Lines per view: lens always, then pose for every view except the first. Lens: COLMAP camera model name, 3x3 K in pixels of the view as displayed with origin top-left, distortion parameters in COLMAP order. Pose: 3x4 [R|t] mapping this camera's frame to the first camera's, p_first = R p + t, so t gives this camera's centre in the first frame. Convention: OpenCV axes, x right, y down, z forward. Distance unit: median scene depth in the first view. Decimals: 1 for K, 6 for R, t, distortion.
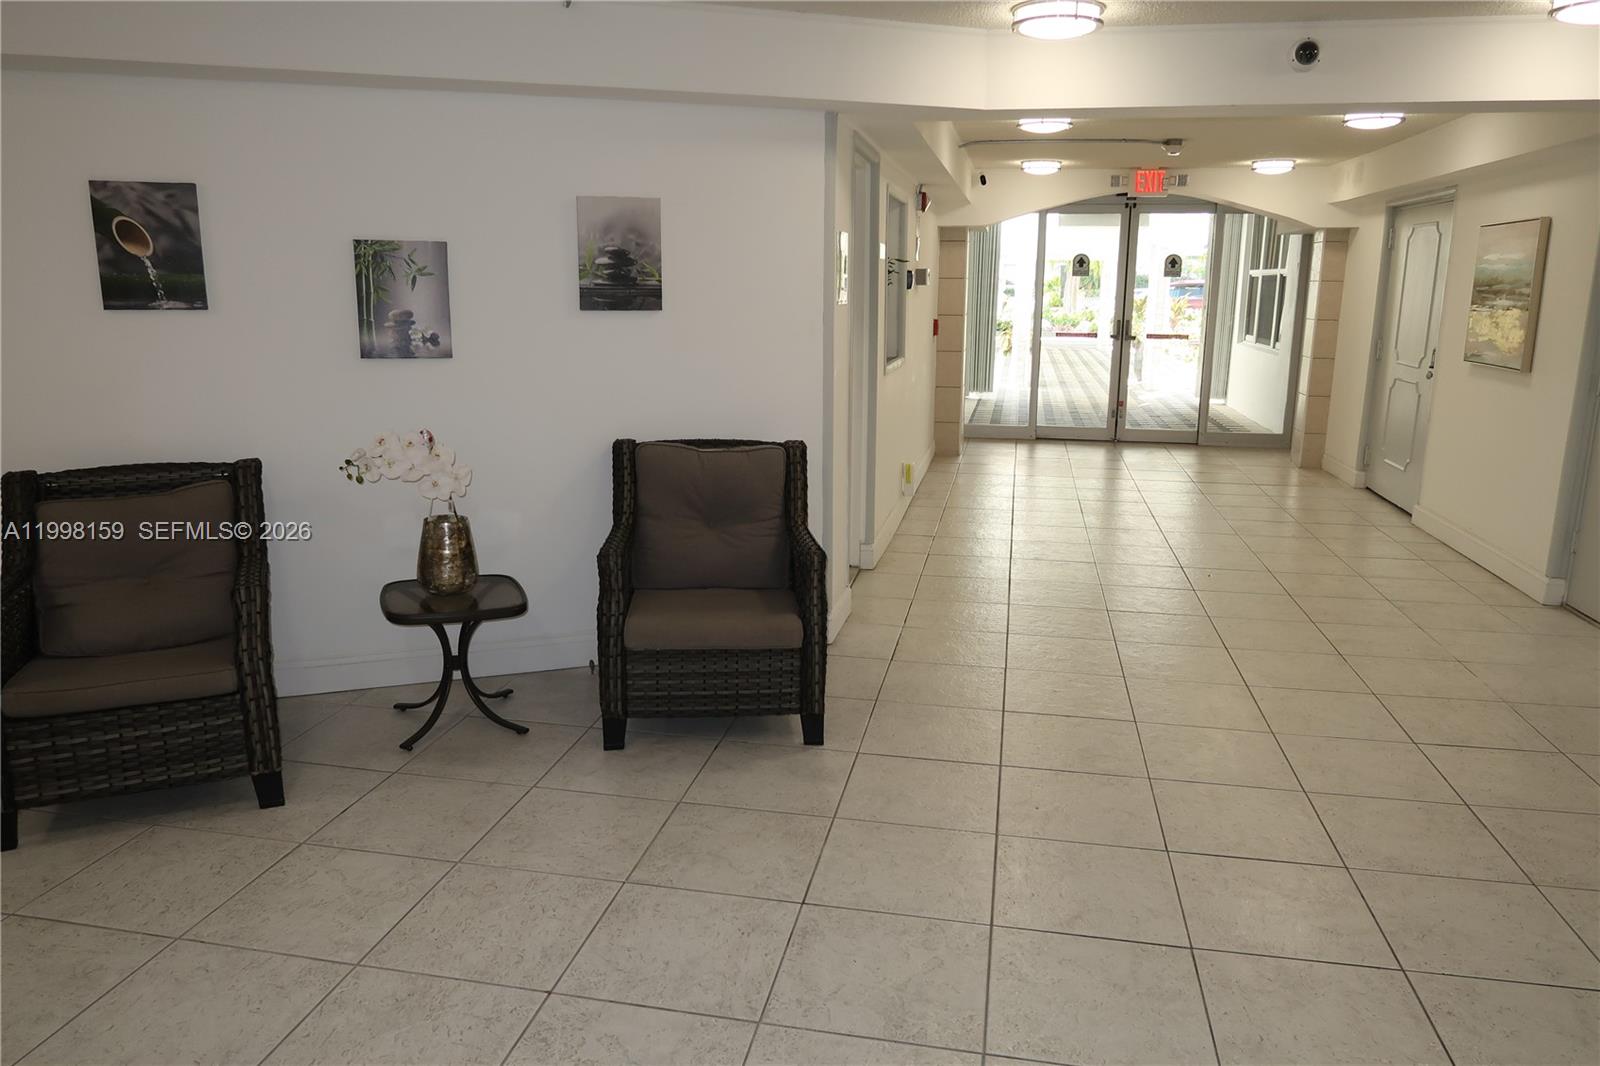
lens RADIAL K [[1098.3, 0, 800.0], [0, 1098.3, 533.0], [0, 0, 1]] dist [-0.031048, 0.005639]
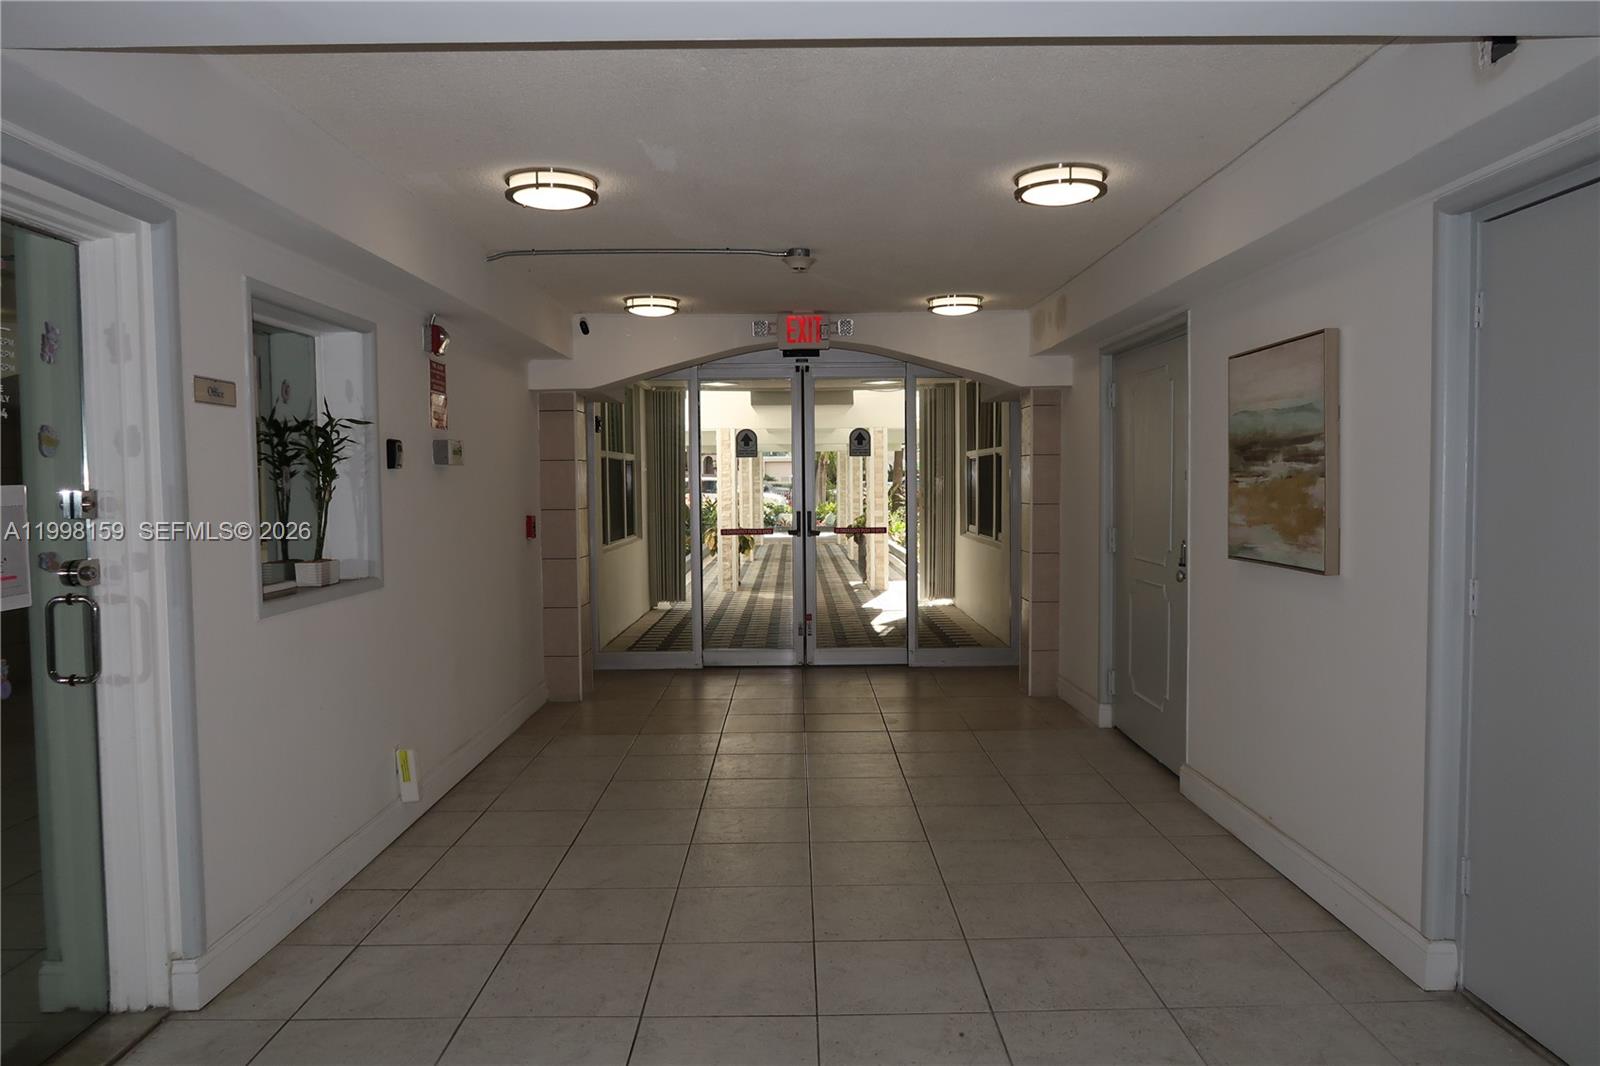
lens RADIAL K [[1098.3, 0, 800.0], [0, 1098.3, 533.0], [0, 0, 1]] dist [-0.031048, 0.005639]
pose [[0.979796, -0.025727, 0.198339, 0.138396], [0.060570, 0.983290, -0.171672, -0.045314], [-0.190608, 0.180216, 0.964982, 0.249436]]
